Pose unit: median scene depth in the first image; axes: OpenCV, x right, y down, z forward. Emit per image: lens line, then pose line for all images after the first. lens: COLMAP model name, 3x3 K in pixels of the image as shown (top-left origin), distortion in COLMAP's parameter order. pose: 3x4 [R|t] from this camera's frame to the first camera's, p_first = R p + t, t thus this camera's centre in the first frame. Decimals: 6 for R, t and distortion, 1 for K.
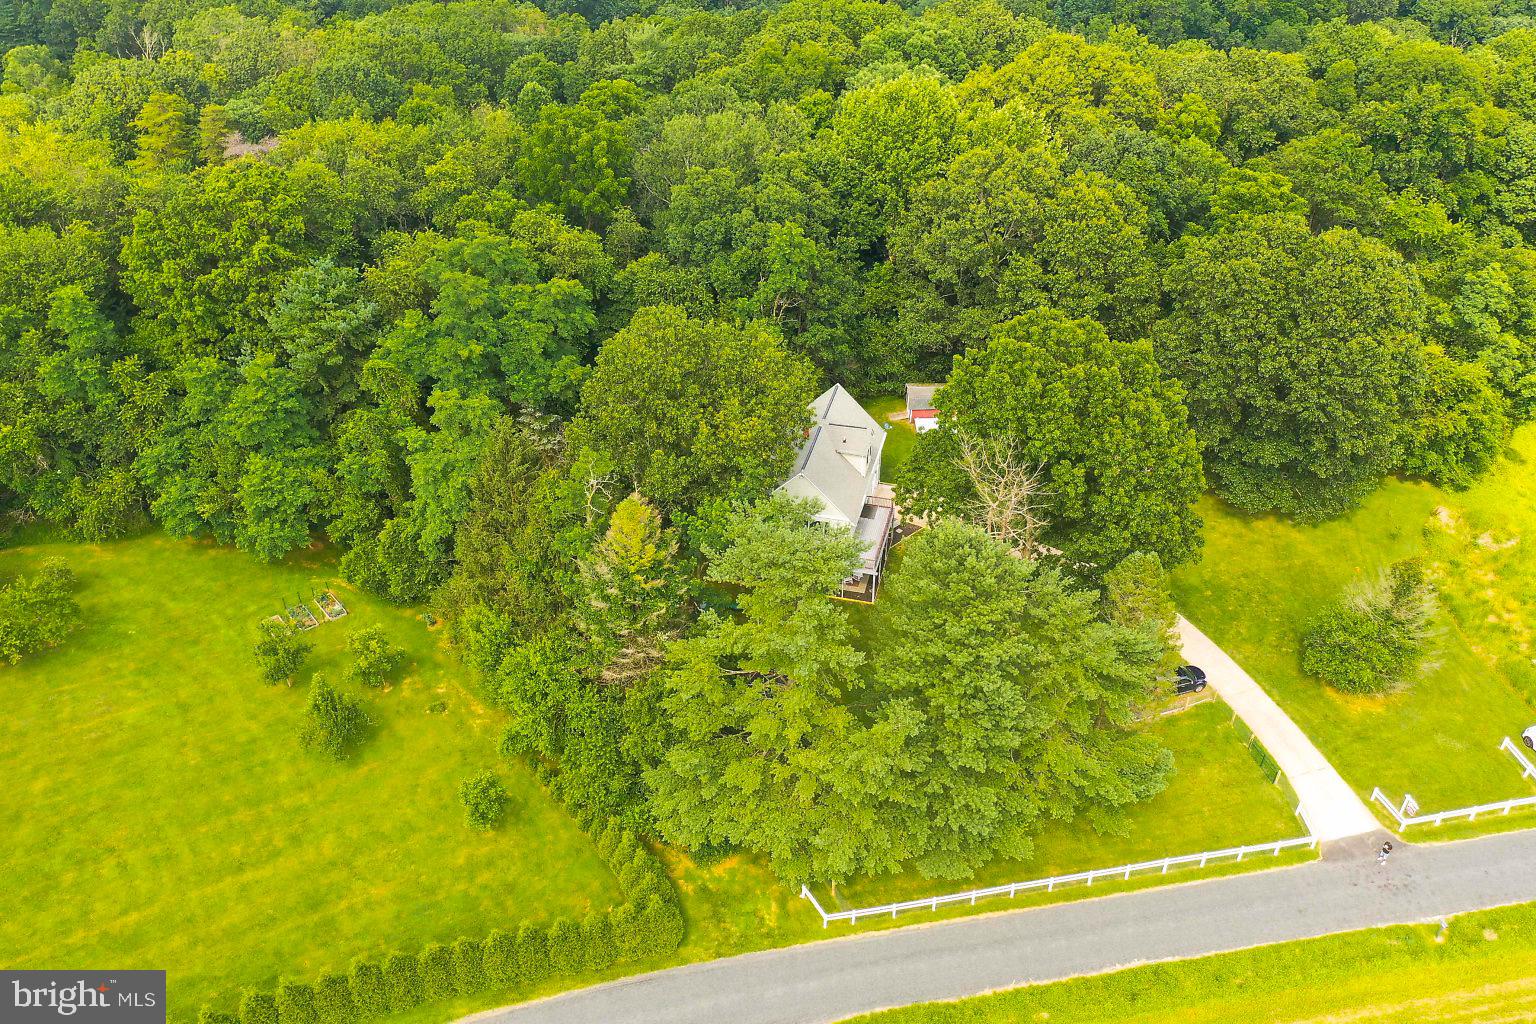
lens RADIAL K [[1210.4, 0, 768.0], [0, 1210.4, 512.0], [0, 0, 1]] dist [-0.006024, -0.004741]
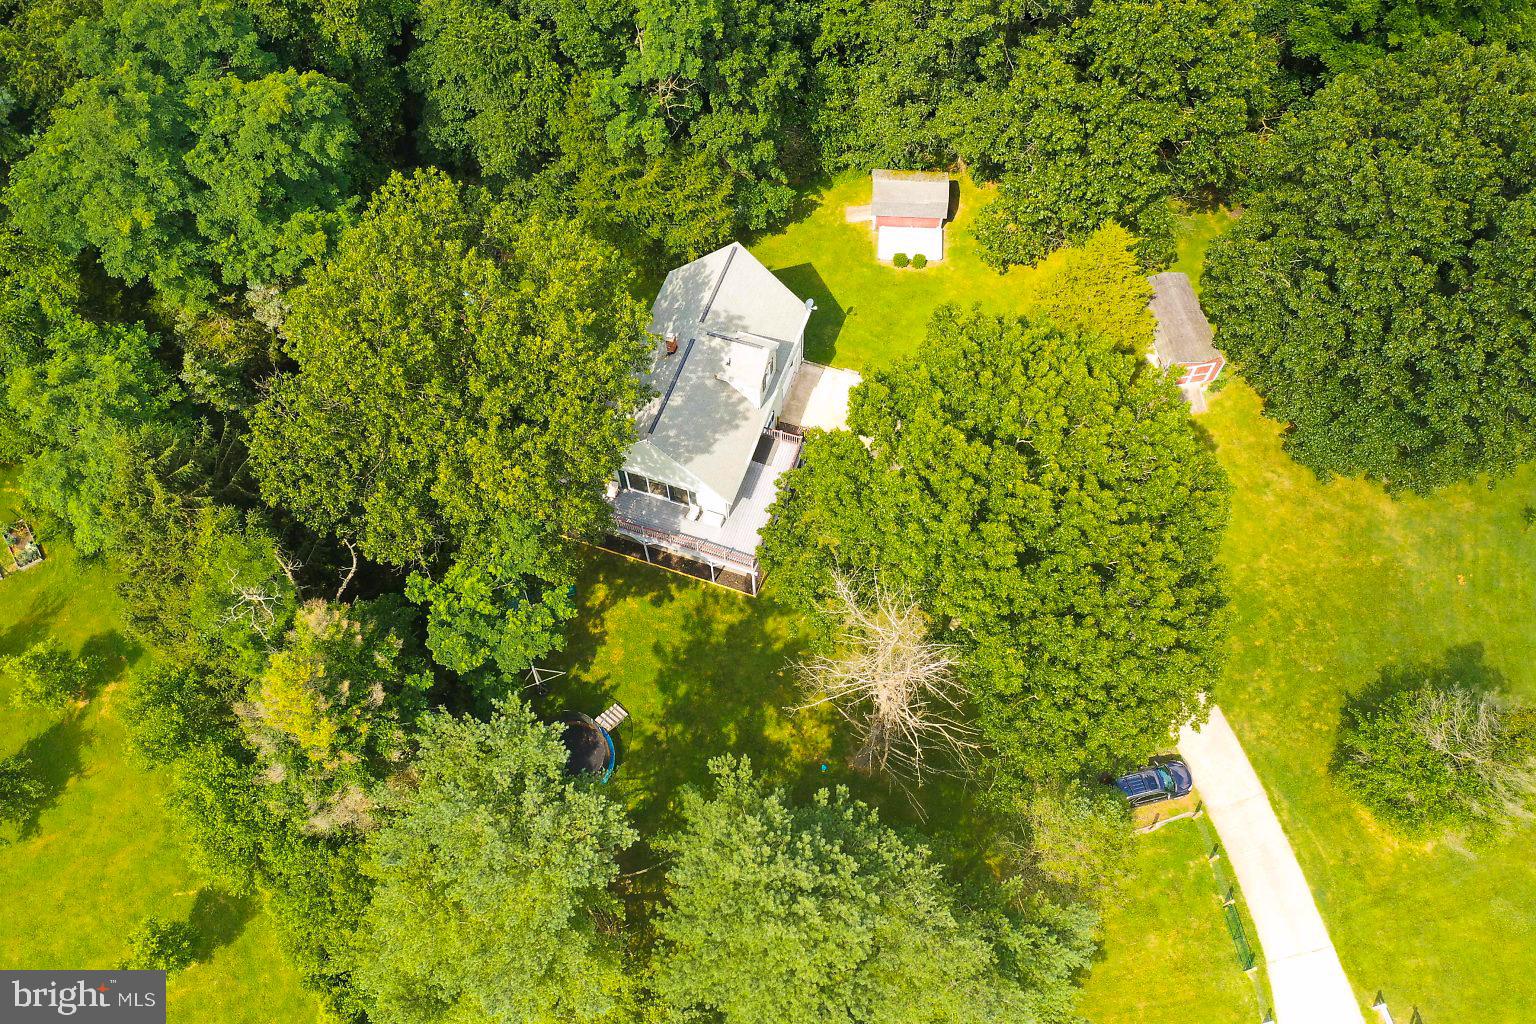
lens RADIAL K [[1210.4, 0, 768.0], [0, 1210.4, 512.0], [0, 0, 1]] dist [-0.006024, -0.004741]
pose [[0.996824, 0.069235, -0.039348, 0.127565], [-0.045375, 0.899852, 0.433828, -0.299097], [0.065444, -0.430665, 0.900136, 0.402973]]
